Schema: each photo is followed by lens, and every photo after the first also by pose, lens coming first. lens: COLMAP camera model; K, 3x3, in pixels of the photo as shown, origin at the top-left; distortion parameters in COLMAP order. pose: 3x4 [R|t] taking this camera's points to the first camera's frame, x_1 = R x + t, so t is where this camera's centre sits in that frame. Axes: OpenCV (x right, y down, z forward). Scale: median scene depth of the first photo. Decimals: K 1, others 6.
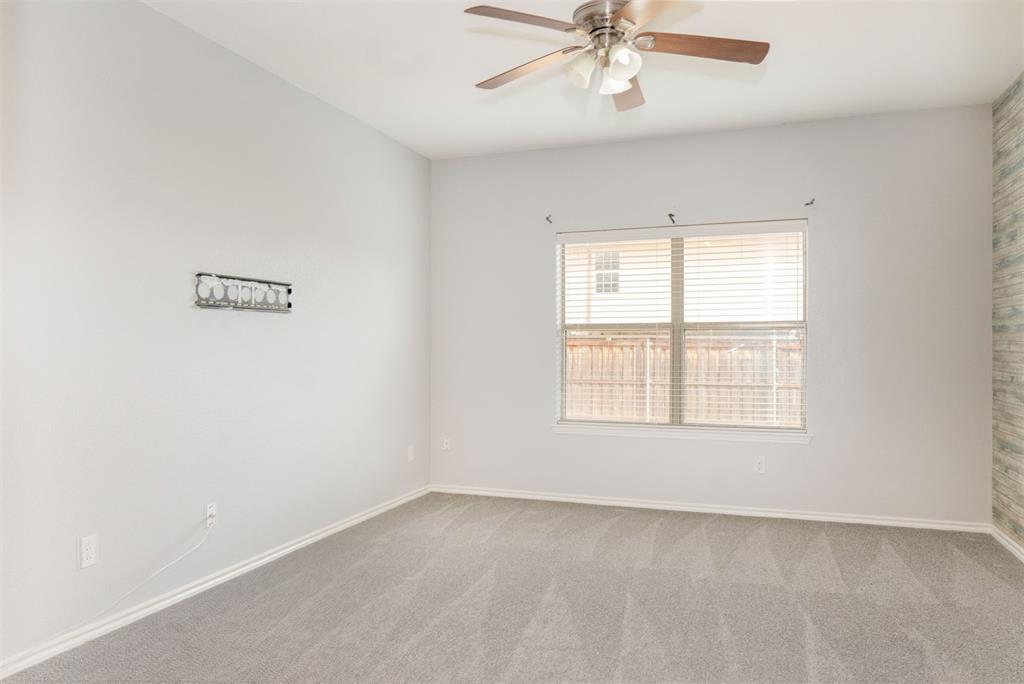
lens RADIAL K [[702.0, 0, 505.2], [0, 702.0, 344.6], [0, 0, 1]] dist [-0.008997, 0.004131]
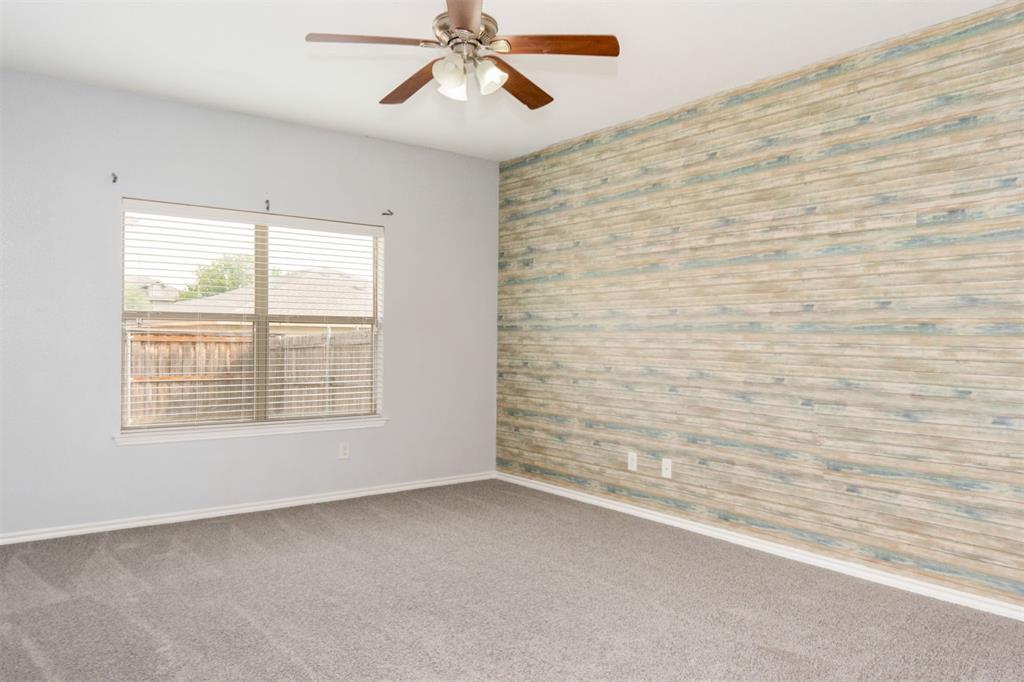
lens RADIAL K [[714.3, 0, 506.7], [0, 714.3, 342.2], [0, 0, 1]] dist [0.002130, -0.008216]
pose [[0.542280, 0.004202, 0.840188, -0.454137], [-0.007129, 0.999975, -0.000400, 0.005462], [-0.840168, -0.005773, 0.542296, 0.224944]]
